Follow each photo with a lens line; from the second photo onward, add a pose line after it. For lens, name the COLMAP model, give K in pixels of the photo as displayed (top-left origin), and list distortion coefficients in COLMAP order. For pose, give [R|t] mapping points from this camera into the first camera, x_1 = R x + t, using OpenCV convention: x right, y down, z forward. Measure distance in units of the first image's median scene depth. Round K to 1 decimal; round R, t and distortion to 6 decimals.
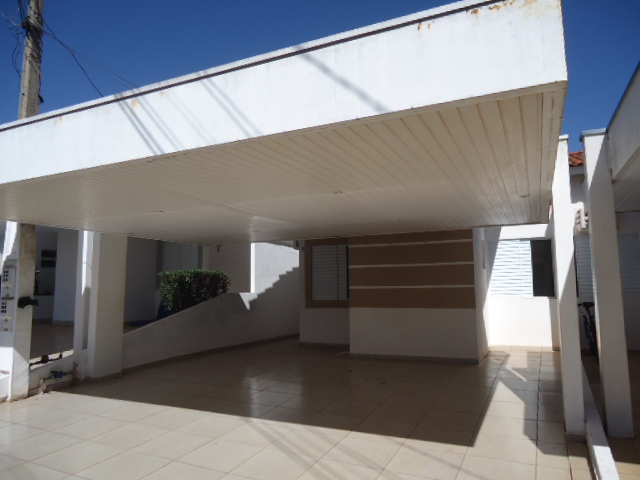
lens RADIAL K [[466.2, 0, 320.0], [0, 466.2, 240.0], [0, 0, 1]] dist [-0.008048, 0.008669]
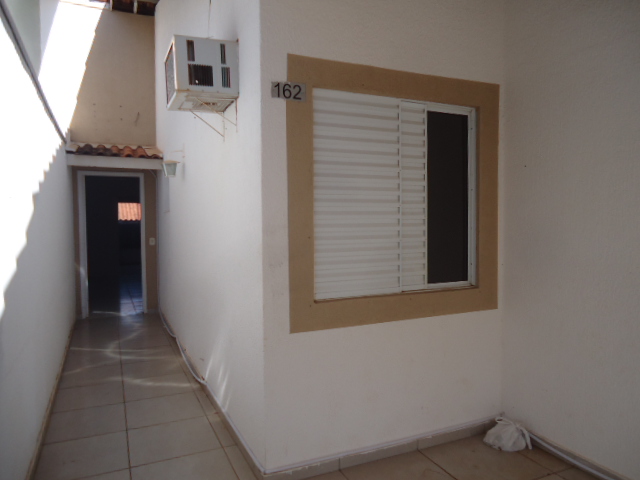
lens RADIAL K [[466.2, 0, 320.0], [0, 466.2, 240.0], [0, 0, 1]] dist [-0.008048, 0.008669]
pose [[0.634222, -0.026253, 0.772705, -0.652252], [-0.087287, 0.990602, 0.105300, 0.211506], [-0.768208, -0.134230, 0.625971, 2.578462]]
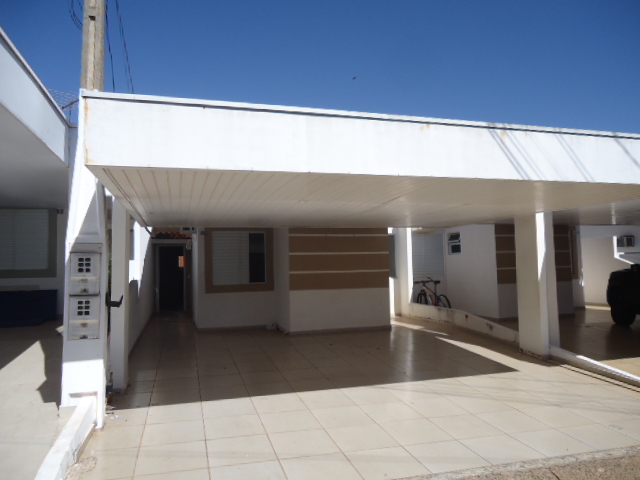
lens RADIAL K [[466.2, 0, 320.0], [0, 466.2, 240.0], [0, 0, 1]] dist [-0.008048, 0.008669]
pose [[0.737033, 0.032232, 0.675087, -1.595240], [-0.059844, 0.998051, 0.017683, 0.004199], [-0.673202, -0.053433, 0.737526, 0.368084]]
